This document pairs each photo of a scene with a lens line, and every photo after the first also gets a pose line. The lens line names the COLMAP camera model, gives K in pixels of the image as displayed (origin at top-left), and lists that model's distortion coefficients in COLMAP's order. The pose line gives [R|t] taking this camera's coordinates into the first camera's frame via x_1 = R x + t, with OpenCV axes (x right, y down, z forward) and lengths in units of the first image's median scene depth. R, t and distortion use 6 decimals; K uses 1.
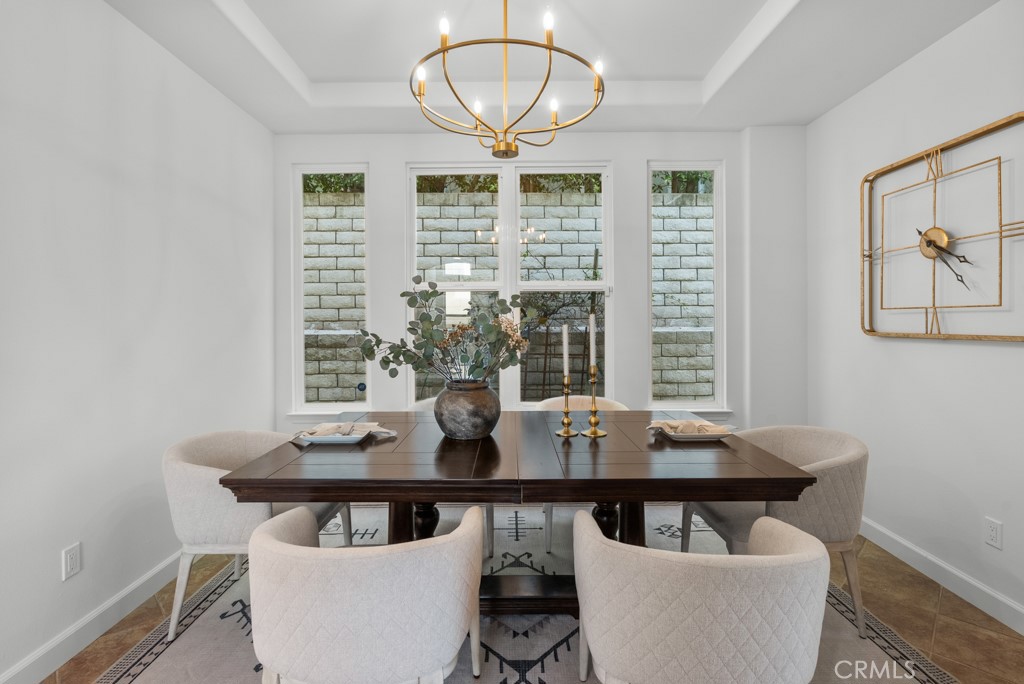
lens RADIAL K [[462.3, 0, 503.5], [0, 462.3, 325.3], [0, 0, 1]] dist [-0.003360, 0.000499]
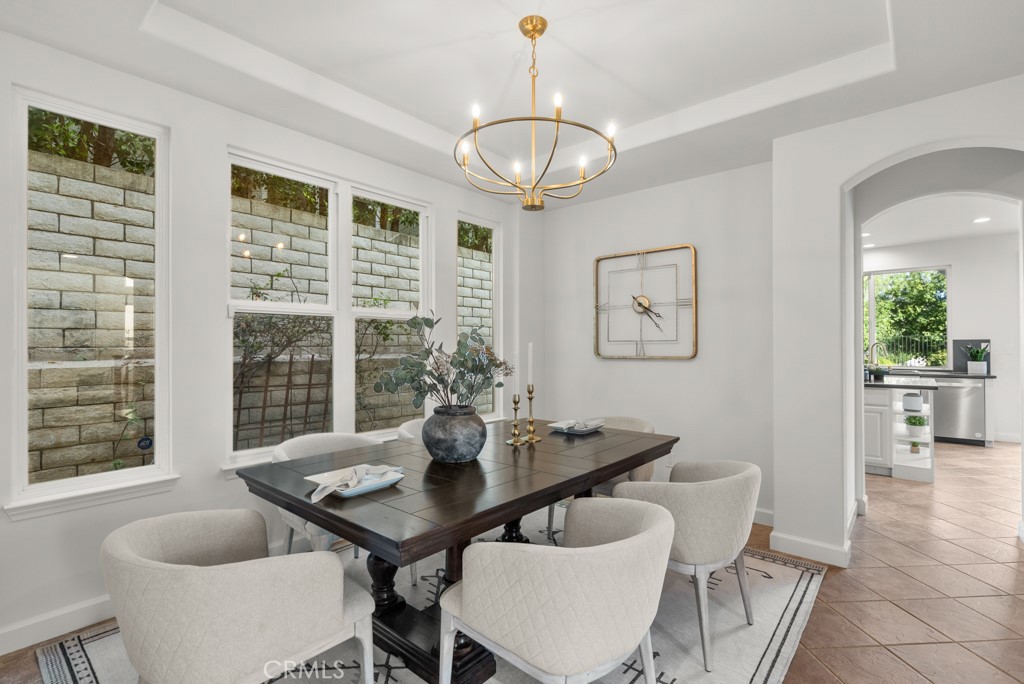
lens RADIAL K [[462.3, 0, 510.8], [0, 462.3, 341.7], [0, 0, 1]] dist [-0.003360, 0.000499]
pose [[0.671028, 0.012593, 0.741325, -0.503371], [0.005663, 0.999740, -0.022108, -0.000412], [-0.741411, 0.019033, 0.670782, 0.135750]]
